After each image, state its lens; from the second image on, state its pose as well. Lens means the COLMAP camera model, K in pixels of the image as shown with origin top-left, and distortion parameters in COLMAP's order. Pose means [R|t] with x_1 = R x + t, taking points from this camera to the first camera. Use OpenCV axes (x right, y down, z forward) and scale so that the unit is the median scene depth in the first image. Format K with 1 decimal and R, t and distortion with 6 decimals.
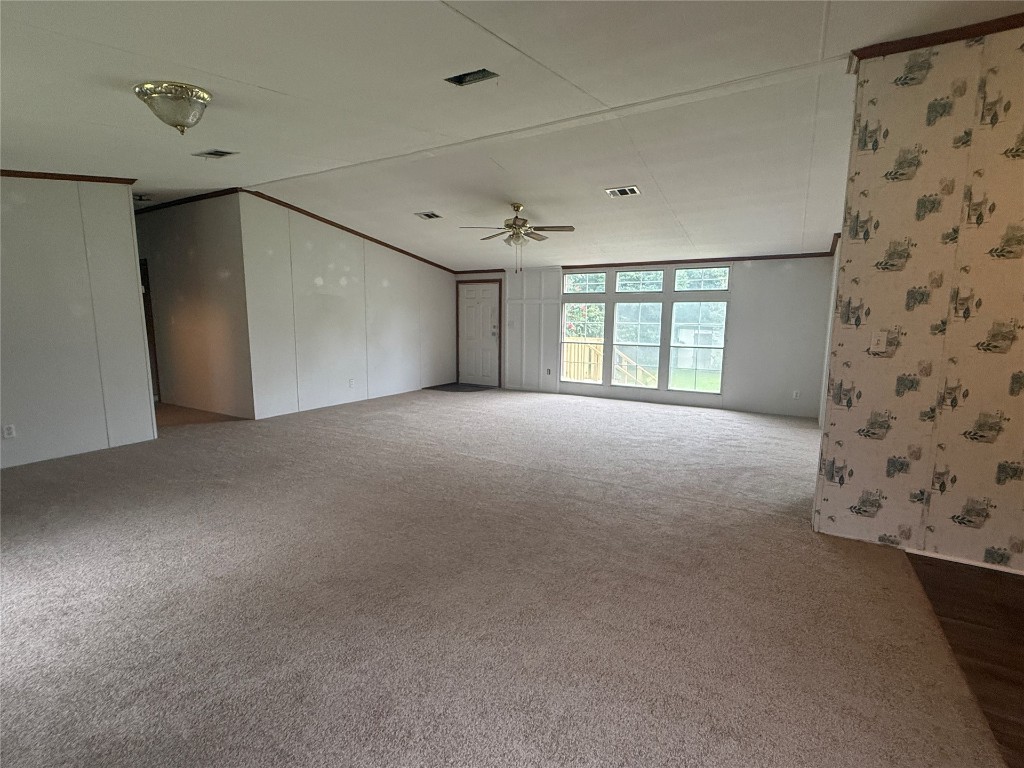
lens RADIAL K [[473.1, 0, 506.4], [0, 473.1, 386.4], [0, 0, 1]] dist [-0.008485, 0.001730]
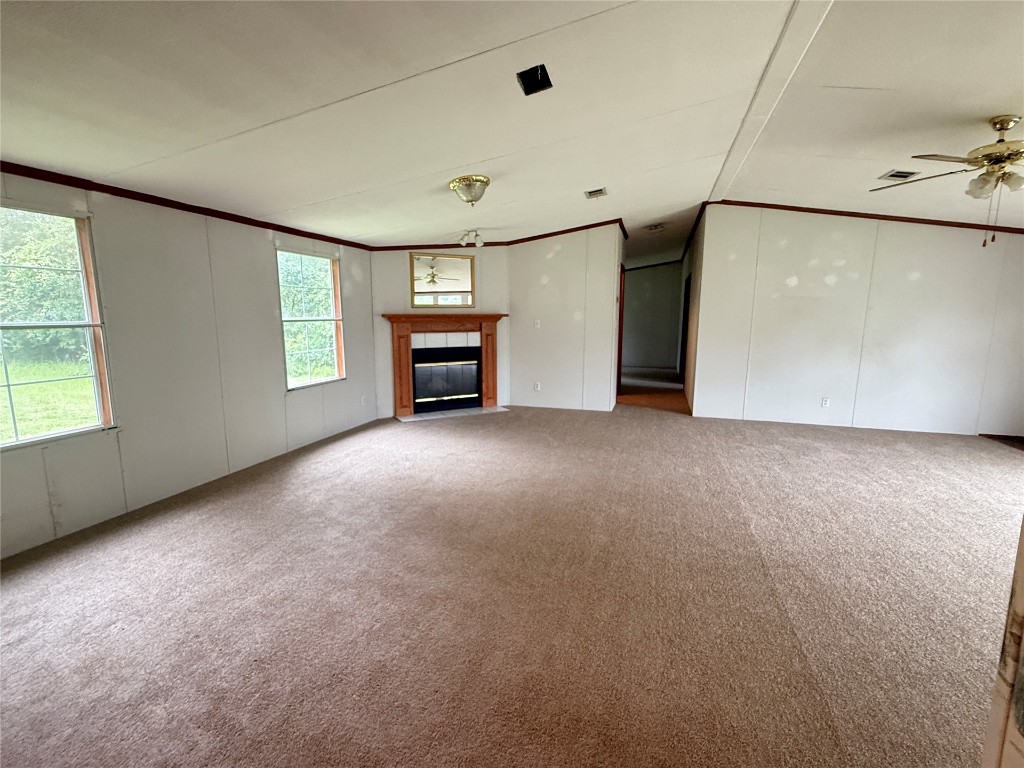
lens RADIAL K [[473.1, 0, 513.0], [0, 473.1, 385.2], [0, 0, 1]] dist [-0.008485, 0.001730]
pose [[0.236423, 0.138546, -0.961722, 0.815363], [-0.145724, 0.983643, 0.105880, -0.110629], [0.960661, 0.115113, 0.252745, 0.668719]]
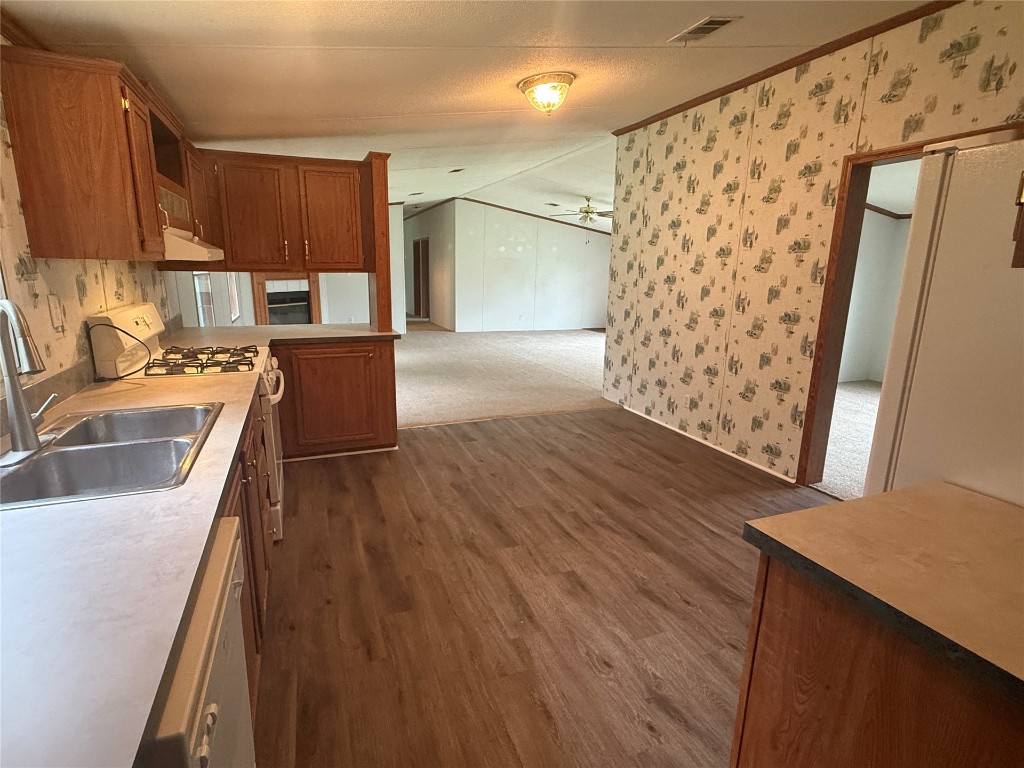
lens RADIAL K [[515.4, 0, 506.5], [0, 515.4, 382.2], [0, 0, 1]] dist [0.005686, 0.001692]
pose [[0.790902, 0.140873, -0.595507, 1.566435], [-0.102699, 0.989896, 0.097773, 0.098804], [0.603263, -0.016171, 0.797378, -0.806145]]
